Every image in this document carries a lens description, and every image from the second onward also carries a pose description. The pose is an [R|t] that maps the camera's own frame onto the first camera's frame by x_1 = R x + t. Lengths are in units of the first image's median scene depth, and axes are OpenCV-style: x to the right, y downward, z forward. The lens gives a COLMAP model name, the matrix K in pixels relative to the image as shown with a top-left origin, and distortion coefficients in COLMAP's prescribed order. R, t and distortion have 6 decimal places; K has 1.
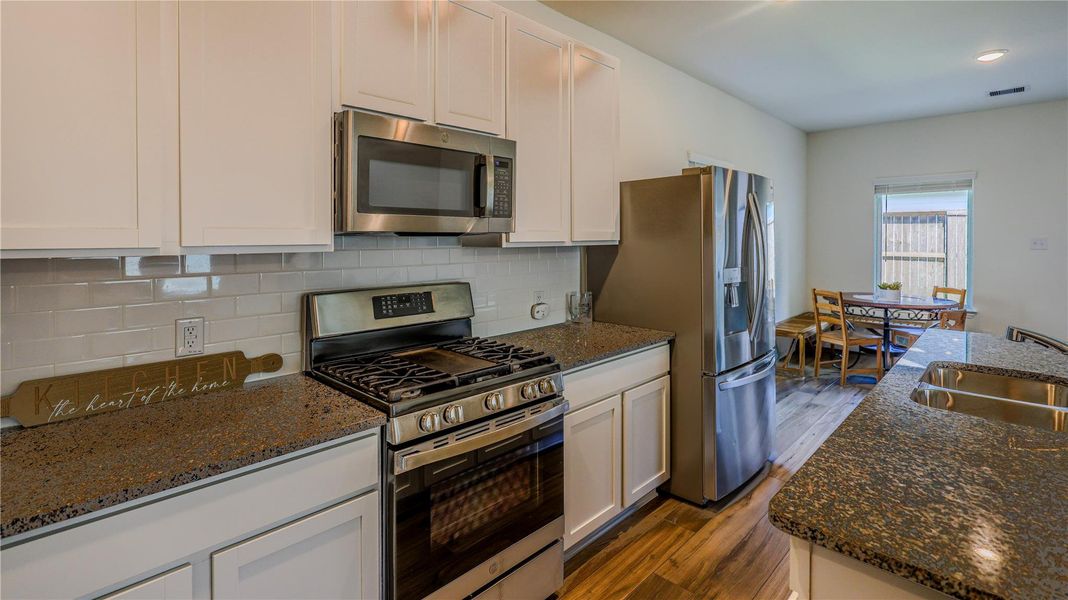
lens RADIAL K [[490.4, 0, 526.1], [0, 490.4, 235.6], [0, 0, 1]] dist [0.001162, 0.000757]
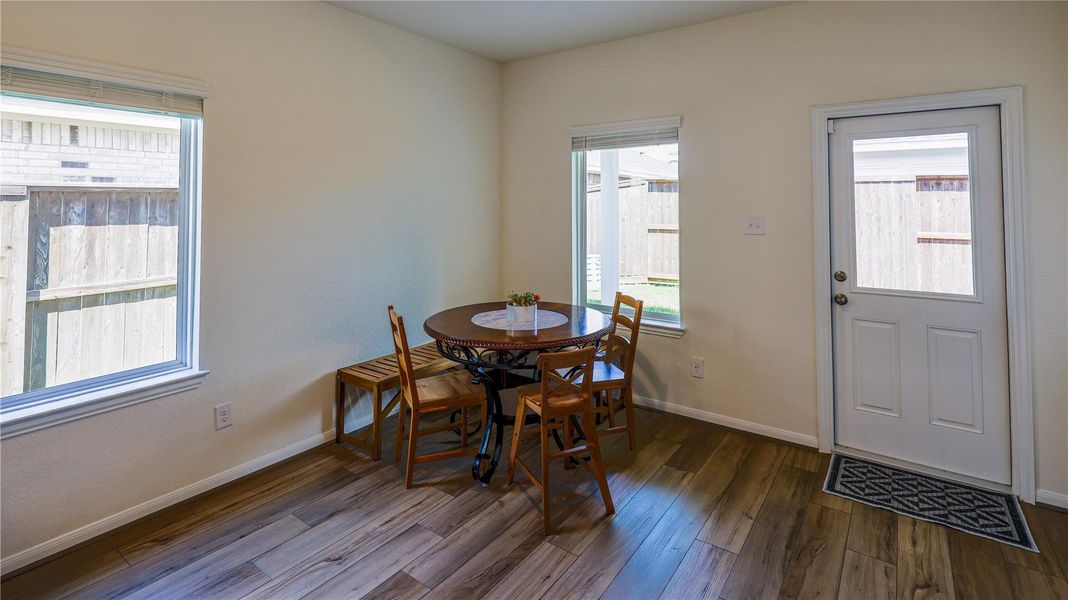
lens RADIAL K [[521.1, 0, 513.7], [0, 521.1, 187.3], [0, 0, 1]] dist [0.009225, -0.000981]
pose [[0.990079, 0.005779, 0.140390, 1.482570], [-0.001672, 0.999568, -0.029352, -0.032891], [-0.140499, 0.028826, 0.989661, 0.833996]]
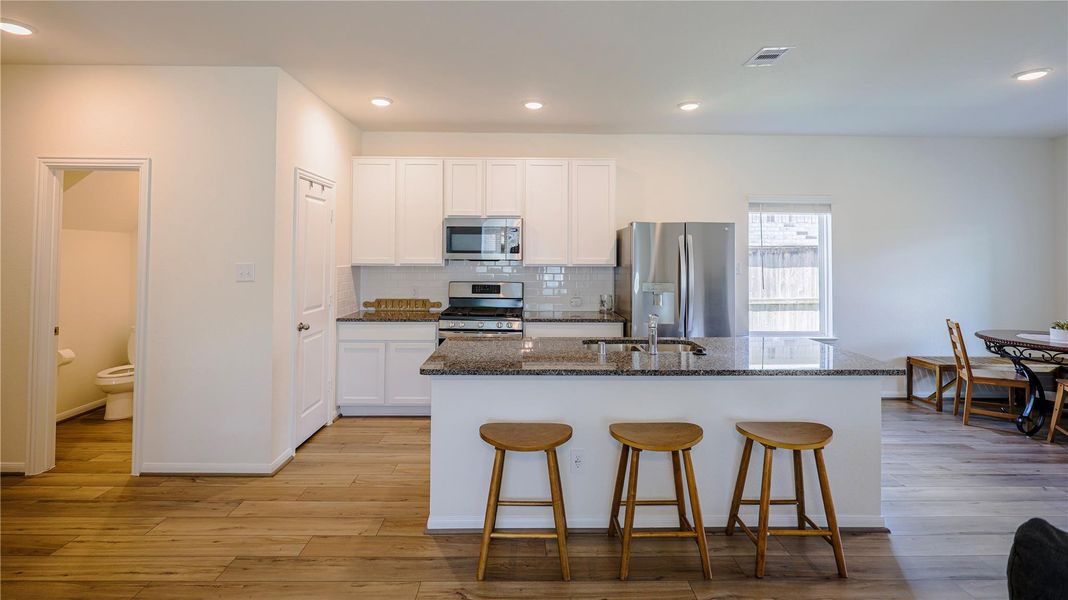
lens RADIAL K [[490.4, 0, 536.8], [0, 490.4, 249.2], [0, 0, 1]] dist [0.001162, 0.000757]
pose [[0.727383, -0.000225, -0.686232, 1.518236], [-0.005453, 0.999966, -0.006108, -0.040590], [0.686210, 0.008185, 0.727357, -0.558417]]
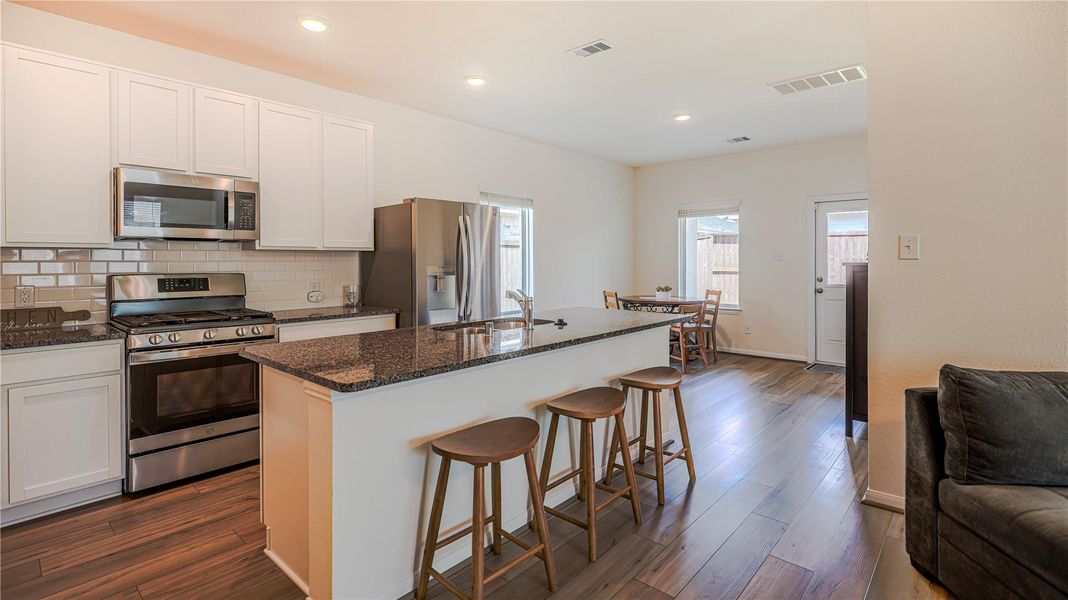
lens RADIAL K [[490.4, 0, 533.8], [0, 490.4, 263.3], [0, 0, 1]] dist [0.001162, 0.000757]
pose [[0.998307, -0.001153, 0.058162, 0.757040], [0.000588, 0.999952, 0.009738, 0.054339], [-0.058170, -0.009687, 0.998260, -0.626740]]
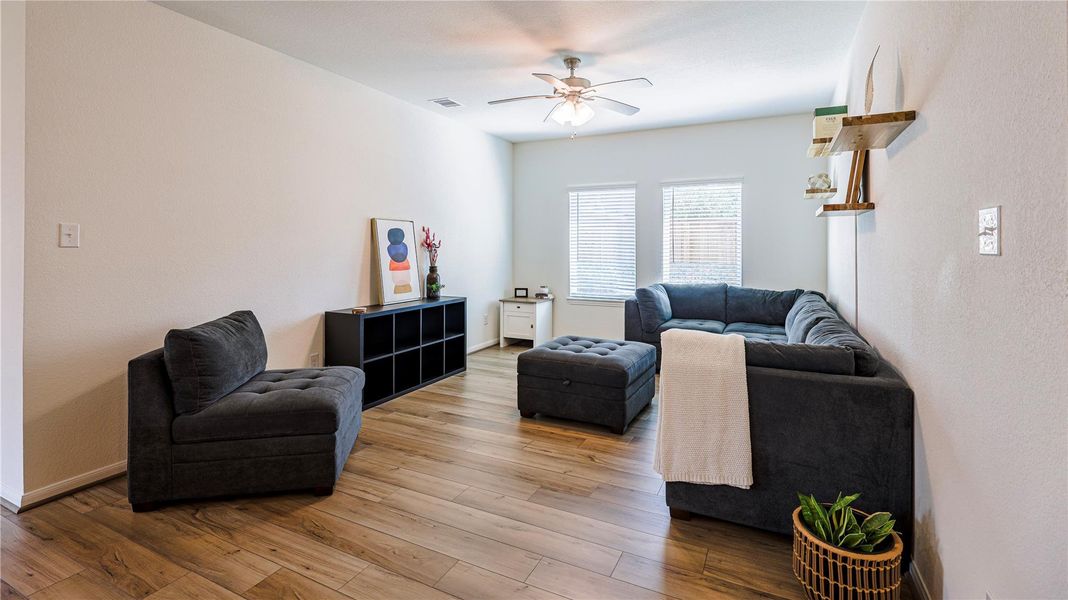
lens RADIAL K [[490.4, 0, 523.7], [0, 490.4, 243.7], [0, 0, 1]] dist [0.001162, 0.000757]
pose [[-0.304382, 0.005706, 0.952533, 0.227388], [-0.000001, 0.999982, -0.005991, 0.054811], [-0.952550, -0.001824, -0.304376, -0.218246]]
